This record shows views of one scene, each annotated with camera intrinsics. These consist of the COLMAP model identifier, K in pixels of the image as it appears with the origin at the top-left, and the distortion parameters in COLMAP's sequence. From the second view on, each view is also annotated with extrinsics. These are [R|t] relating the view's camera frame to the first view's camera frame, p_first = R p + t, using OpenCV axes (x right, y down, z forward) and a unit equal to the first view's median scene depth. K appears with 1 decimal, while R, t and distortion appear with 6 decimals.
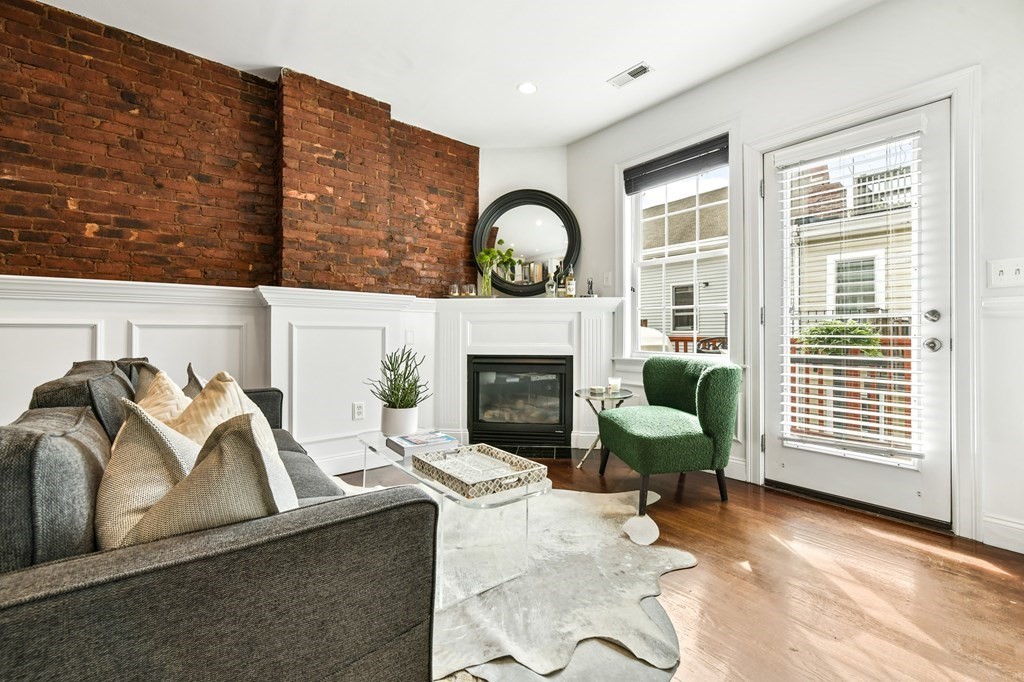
lens RADIAL K [[421.5, 0, 515.4], [0, 421.5, 332.5], [0, 0, 1]] dist [-0.001581, 0.000548]
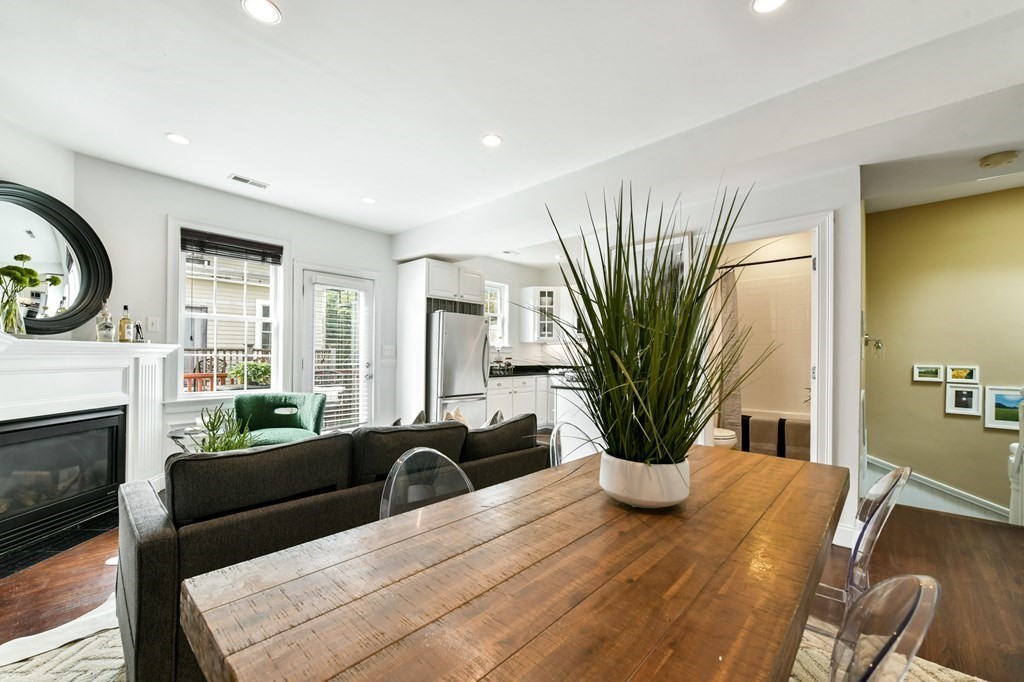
lens RADIAL K [[416.4, 0, 518.0], [0, 416.4, 351.5], [0, 0, 1]] dist [0.002376, 0.000661]
pose [[-0.165146, 0.008293, 0.986234, -1.112773], [-0.007128, 0.999928, -0.009602, -0.072786], [-0.986243, -0.008616, -0.165075, 0.374218]]
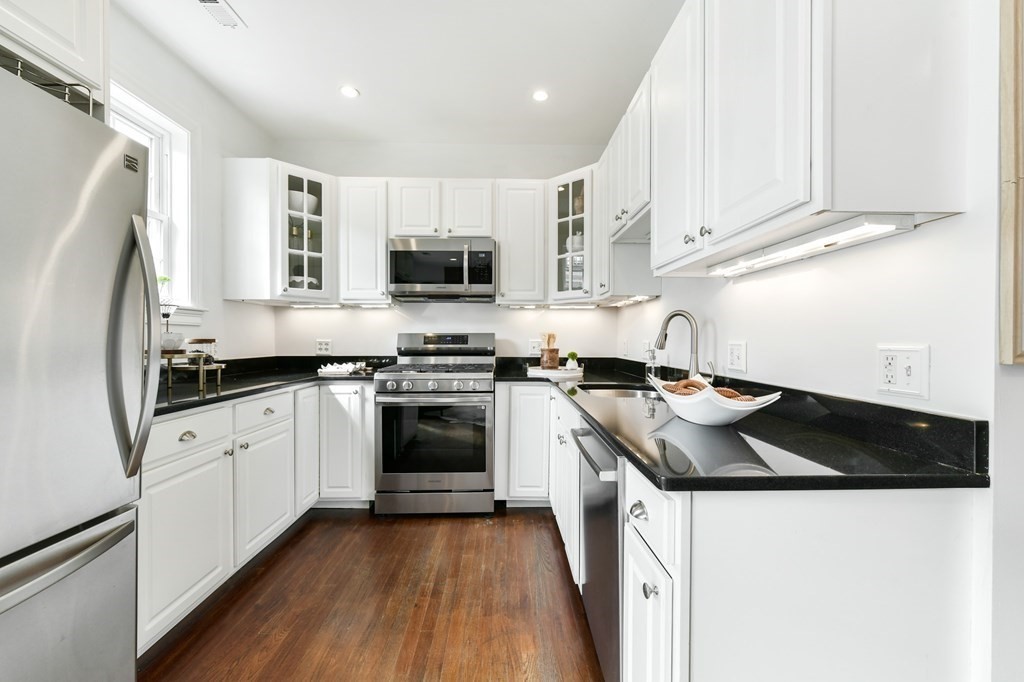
lens RADIAL K [[409.1, 0, 516.1], [0, 409.1, 343.1], [0, 0, 1]] dist [-0.001705, -0.000007]
pose [[-0.794140, -0.006657, 0.607699, 0.208527], [-0.001318, 0.999957, 0.009231, -0.060500], [-0.607734, 0.006530, -0.794114, 0.294054]]
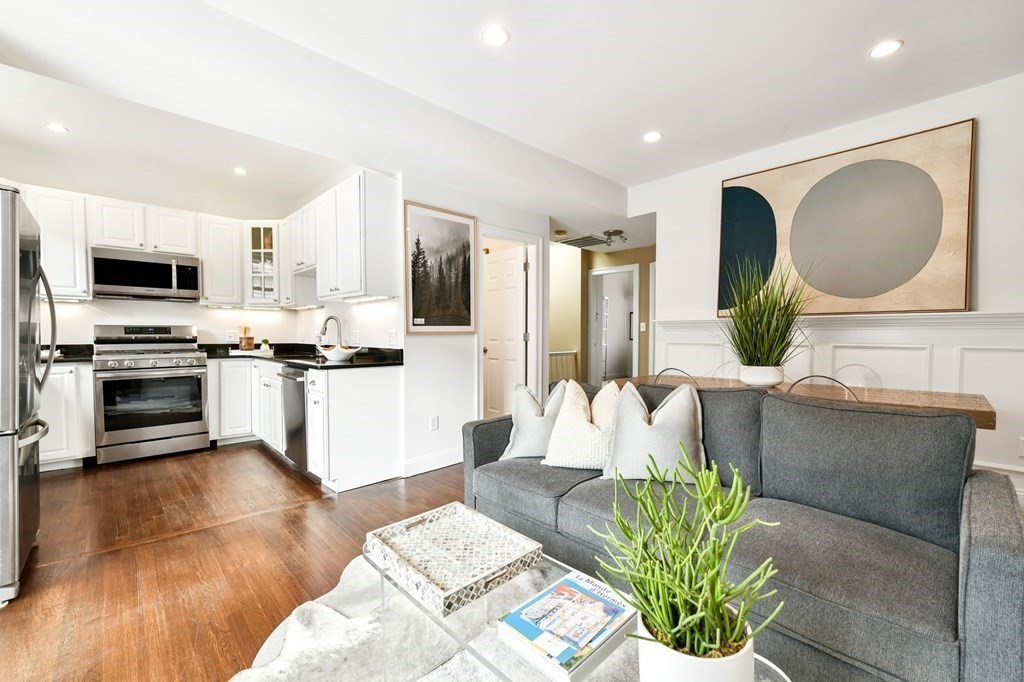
lens RADIAL K [[418.8, 0, 515.4], [0, 418.8, 349.5], [0, 0, 1]] dist [0.000717, 0.000347]
pose [[-0.996039, 0.002494, -0.088883, -0.084111], [-0.000537, 0.999420, 0.034062, -0.043653], [0.088916, 0.033975, -0.995459, 1.059860]]
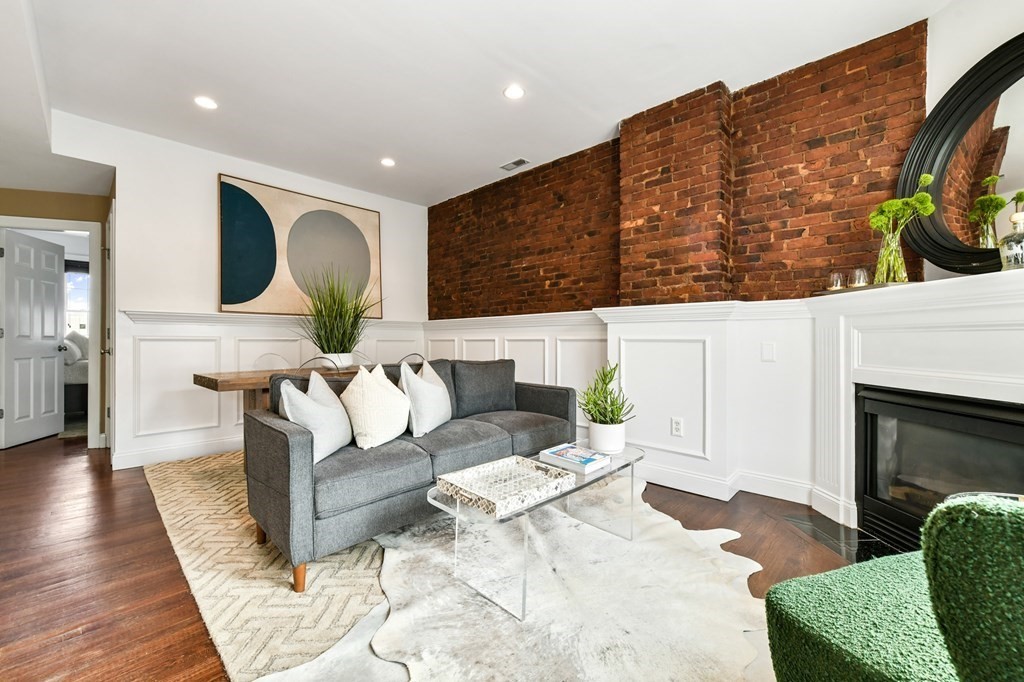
lens RADIAL K [[417.6, 0, 516.2], [0, 417.6, 338.1], [0, 0, 1]] dist [-0.000345, 0.000142]
pose [[0.128003, -0.004368, -0.991764, 0.547049], [0.000265, 0.999990, -0.004370, -0.013508], [0.991774, 0.000297, 0.128003, 0.534058]]
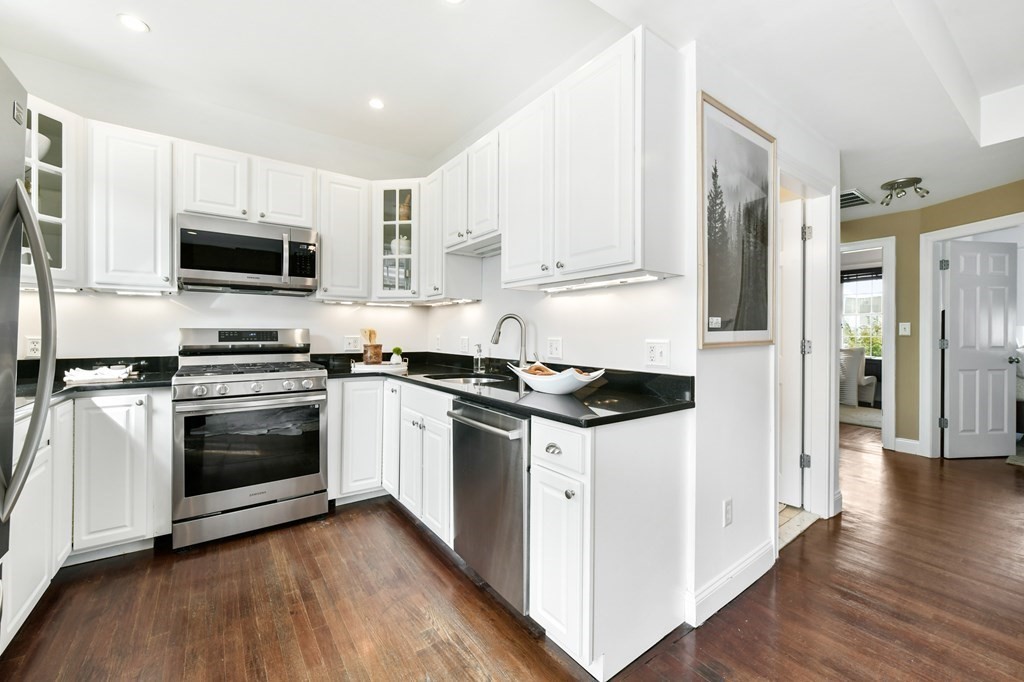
lens RADIAL K [[413.7, 0, 515.0], [0, 413.7, 334.3], [0, 0, 1]] dist [-0.001684, 0.000095]
pose [[-0.998819, -0.002550, 0.048512, 0.349598], [-0.002529, 0.999997, 0.000501, -0.065290], [-0.048513, 0.000378, -0.998822, 0.484637]]
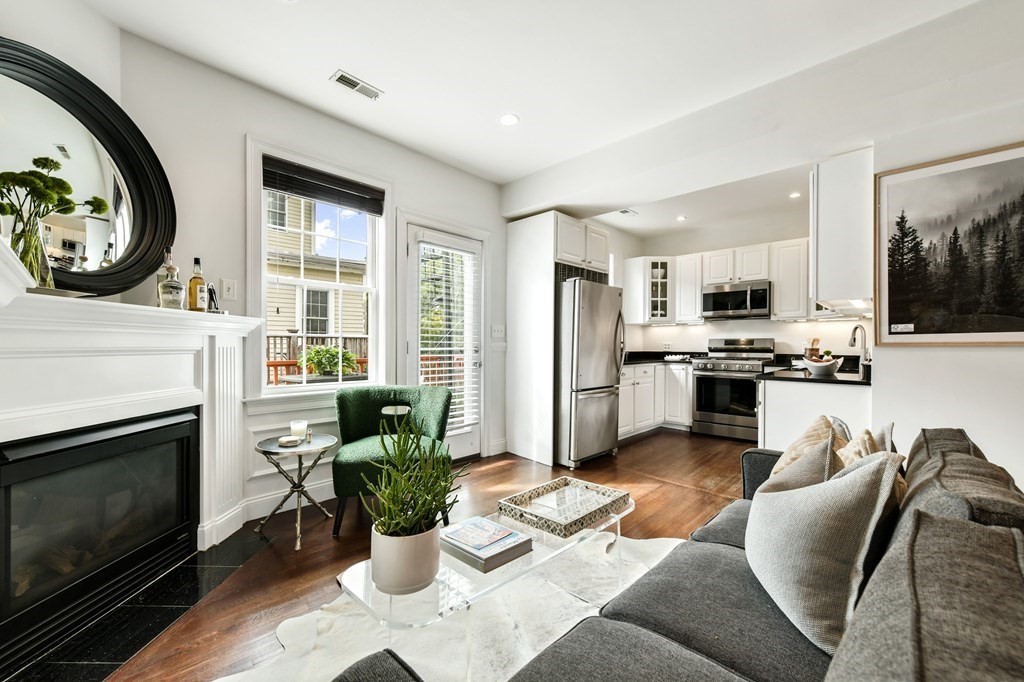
lens RADIAL K [[413.4, 0, 517.6], [0, 413.4, 346.3], [0, 0, 1]] dist [0.000190, 0.000237]
pose [[-0.135572, -0.005010, 0.990755, -0.655399], [-0.004758, 0.999979, 0.004406, -0.045556], [-0.990756, -0.004116, -0.135593, 0.755126]]
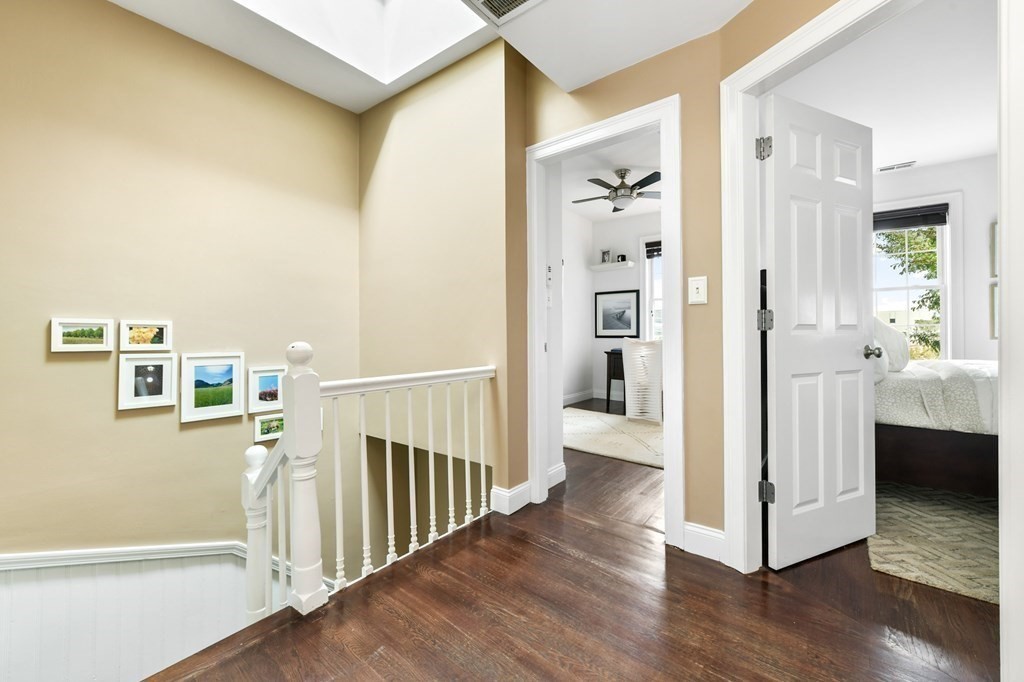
lens RADIAL K [[417.6, 0, 516.2], [0, 417.6, 338.1], [0, 0, 1]] dist [-0.000345, 0.000142]
pose [[-0.973980, 0.007007, -0.226527, -0.477593], [0.007698, 0.999968, -0.002167, -0.009267], [0.226505, -0.003854, -0.974002, -0.404733]]
